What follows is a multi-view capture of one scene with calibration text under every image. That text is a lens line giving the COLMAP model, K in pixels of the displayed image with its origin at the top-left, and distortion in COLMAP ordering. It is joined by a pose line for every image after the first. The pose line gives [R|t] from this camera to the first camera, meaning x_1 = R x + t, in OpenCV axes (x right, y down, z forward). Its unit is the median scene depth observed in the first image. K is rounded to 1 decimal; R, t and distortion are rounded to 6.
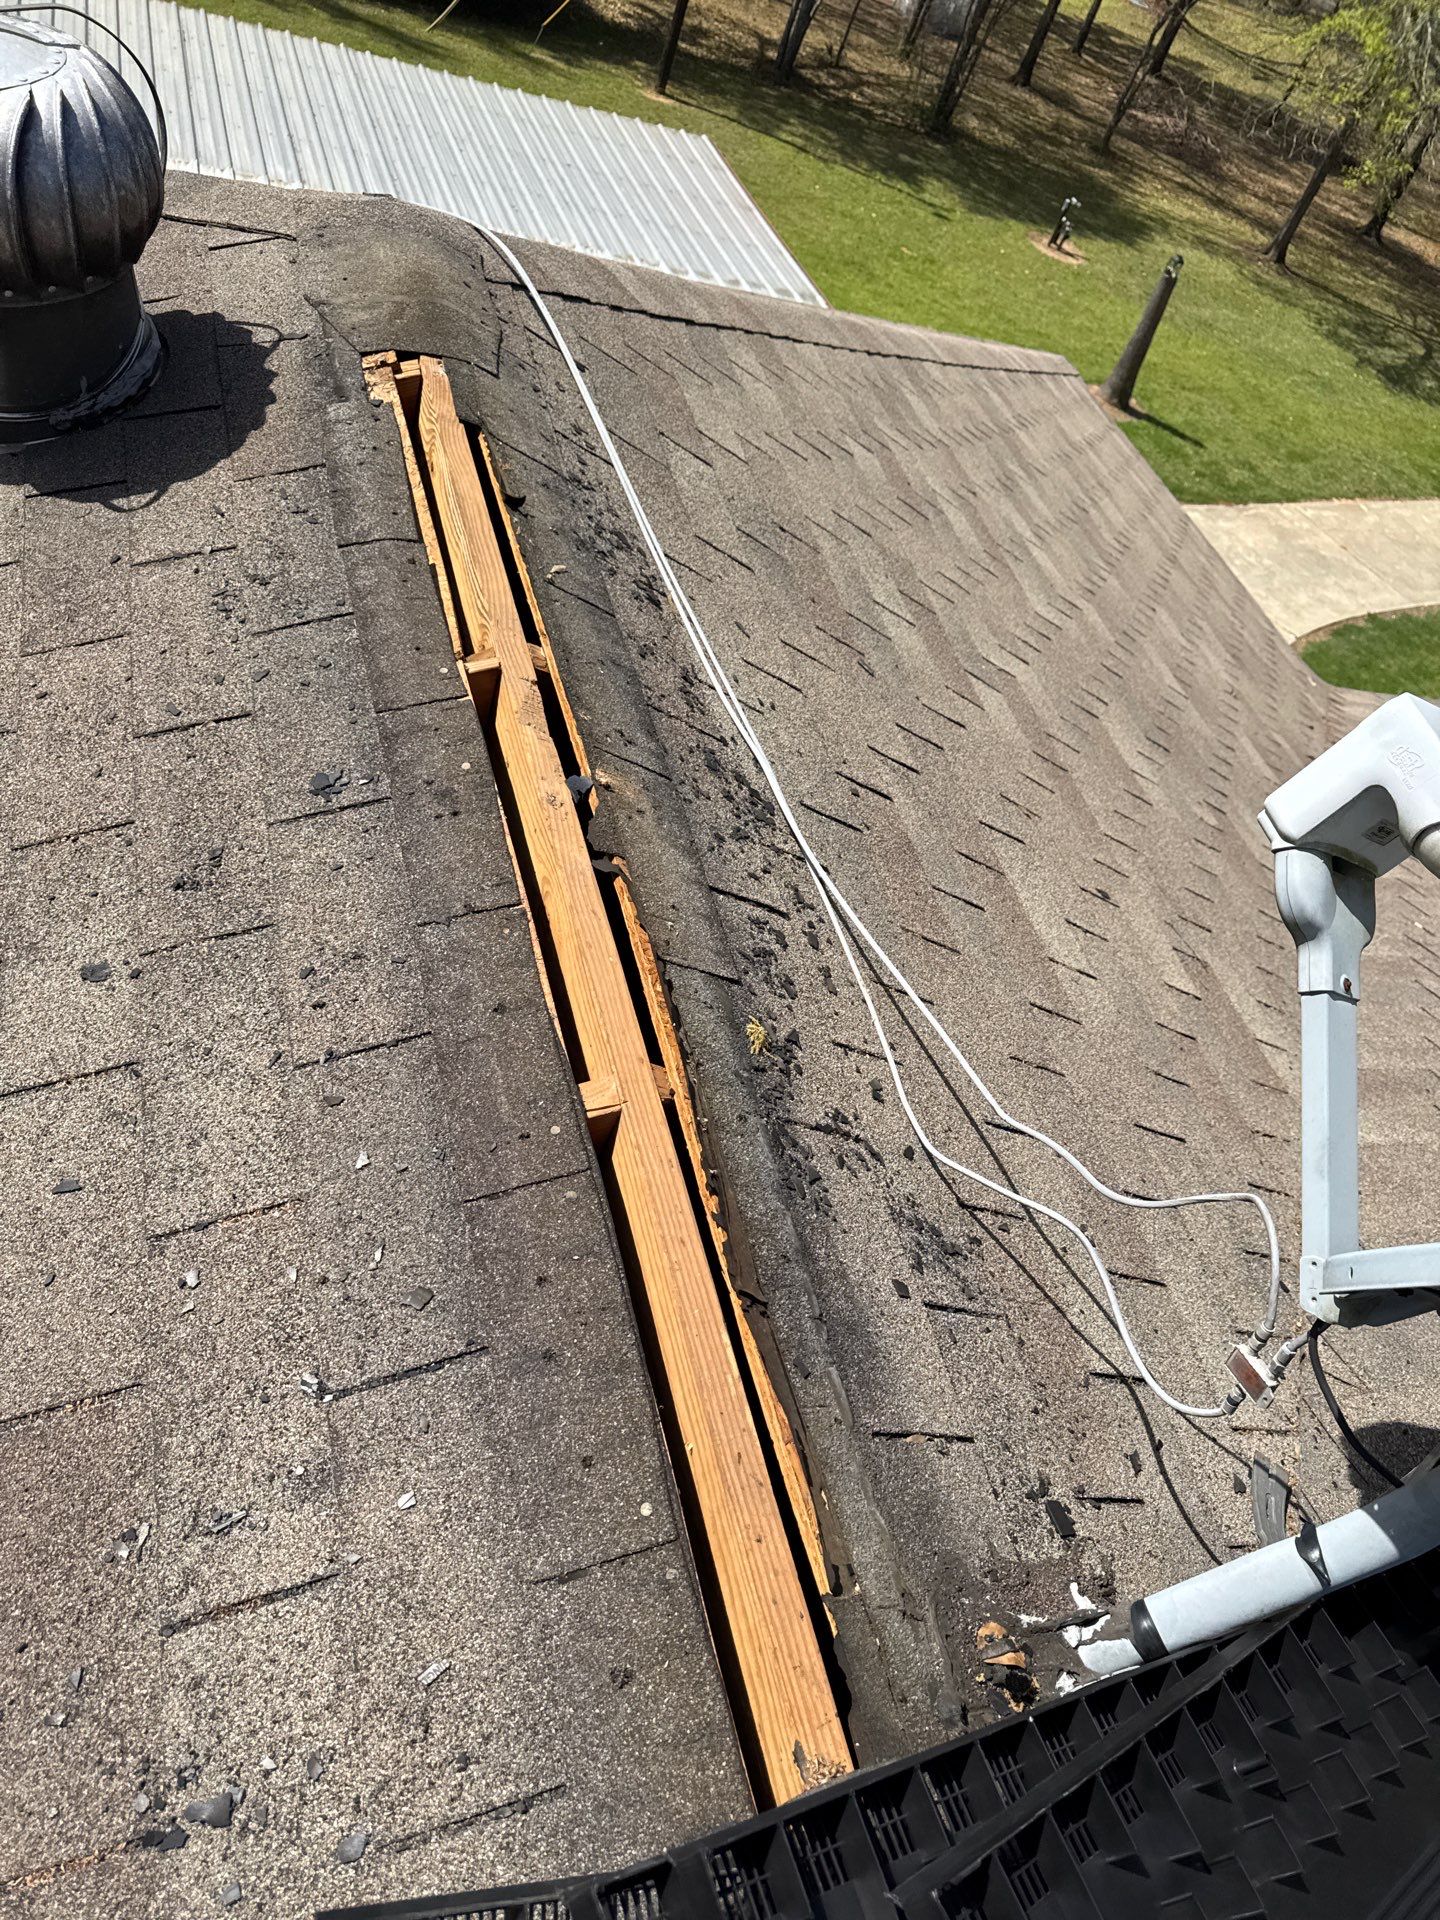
lens RADIAL K [[1425.8, 0, 730.0], [0, 1425.8, 954.5], [0, 0, 1]] dist [0.056540, -0.037469]
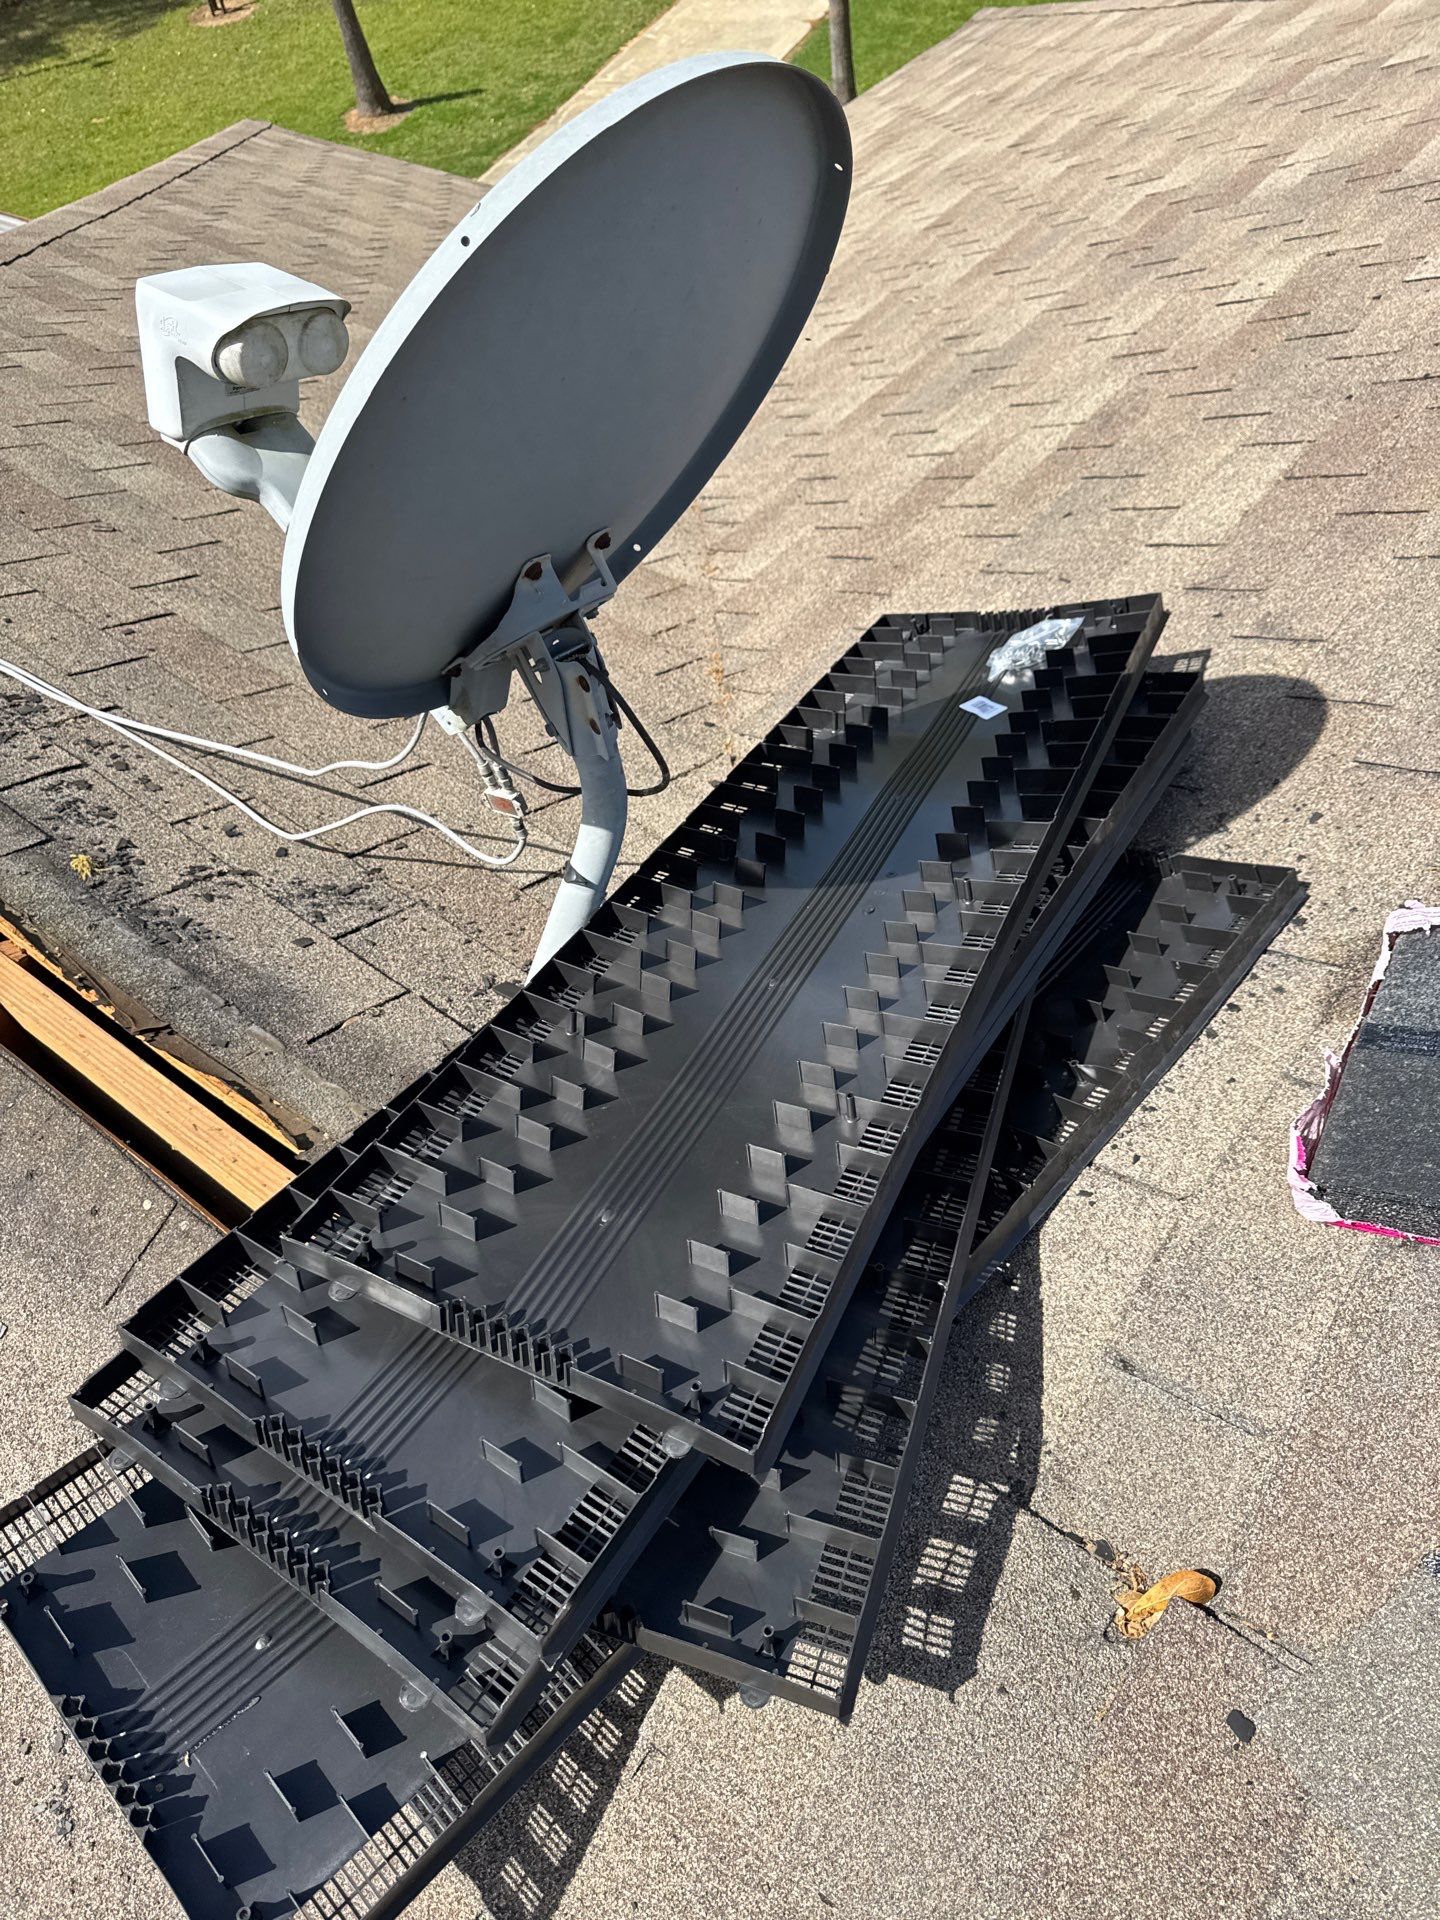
lens RADIAL K [[1425.8, 0, 718.2], [0, 1425.8, 948.7], [0, 0, 1]] dist [0.056540, -0.037469]
pose [[0.740768, -0.670478, 0.041494, 0.278891], [0.658193, 0.736772, 0.154756, 0.242643], [-0.134332, -0.087328, 0.987081, -0.193393]]
